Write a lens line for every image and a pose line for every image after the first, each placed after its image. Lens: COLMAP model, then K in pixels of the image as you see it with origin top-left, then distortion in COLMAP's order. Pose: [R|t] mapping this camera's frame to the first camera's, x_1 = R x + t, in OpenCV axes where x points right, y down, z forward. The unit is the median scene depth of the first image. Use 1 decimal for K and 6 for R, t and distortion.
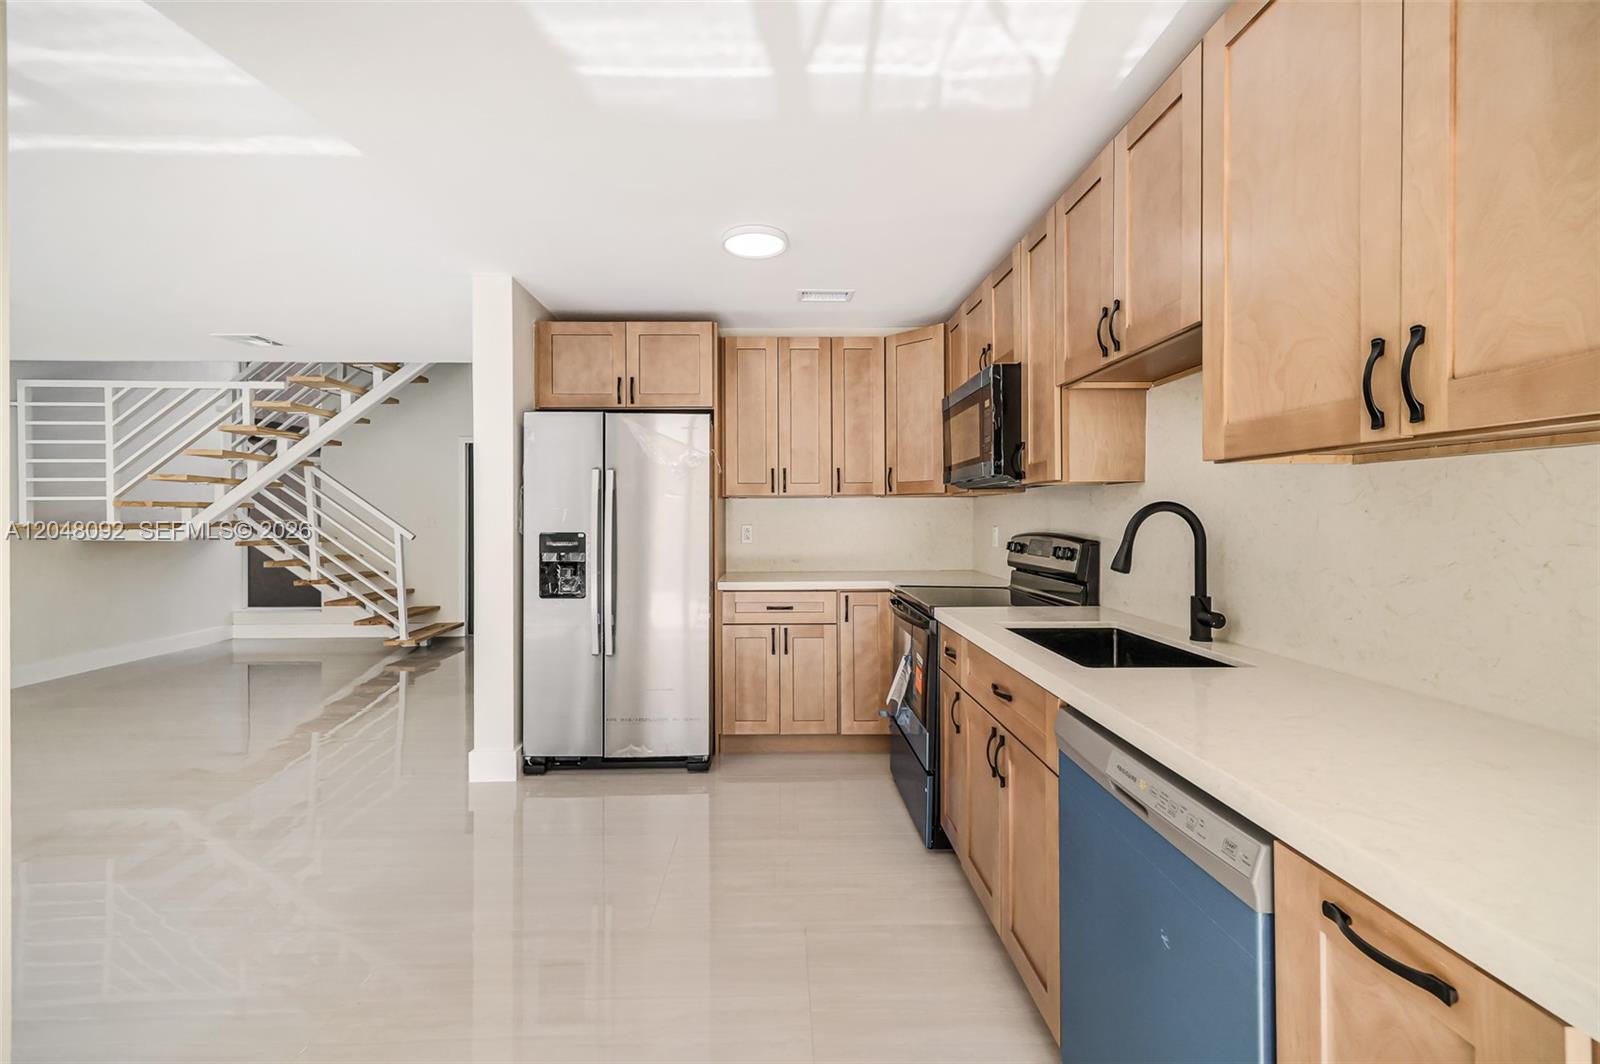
lens RADIAL K [[681.9, 0, 772.8], [0, 681.9, 514.5], [0, 0, 1]] dist [0.001045, 0.000041]
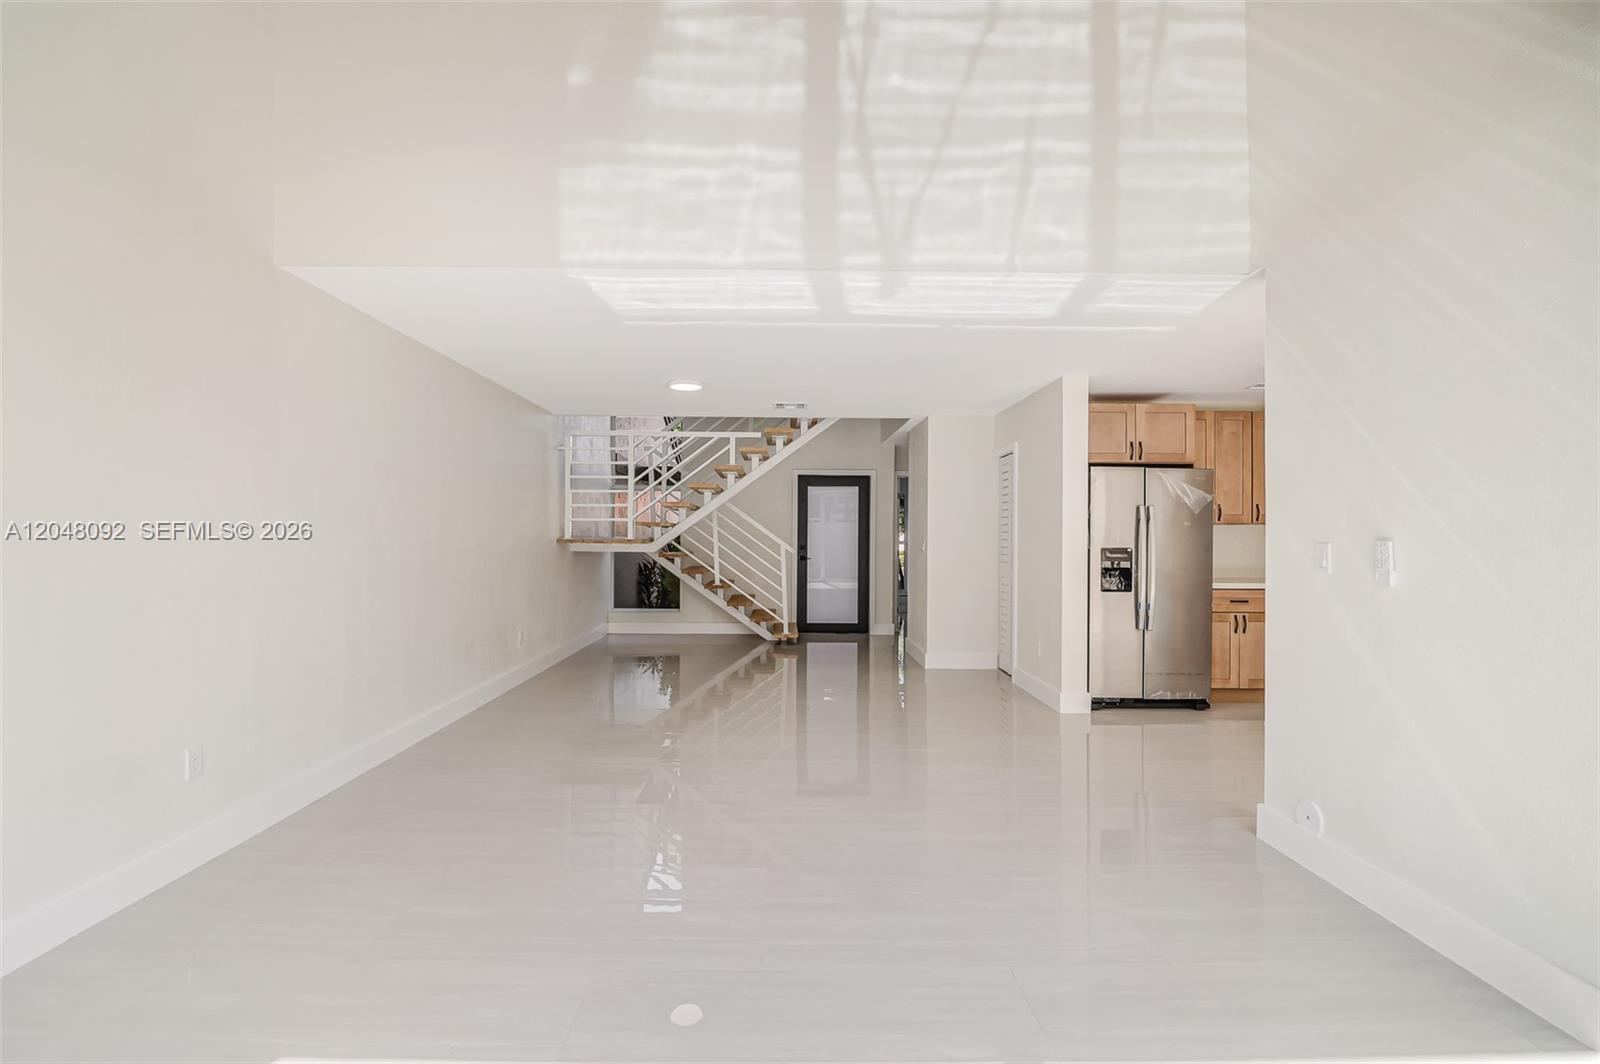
lens RADIAL K [[678.0, 0, 800.0], [0, 678.0, 532.0], [0, 0, 1]] dist [-0.000111, 0.000049]
pose [[0.999819, 0.009809, -0.016324, -0.901788], [-0.009898, 0.999936, -0.005397, 0.006775], [0.016270, 0.005558, 0.999852, -0.455860]]
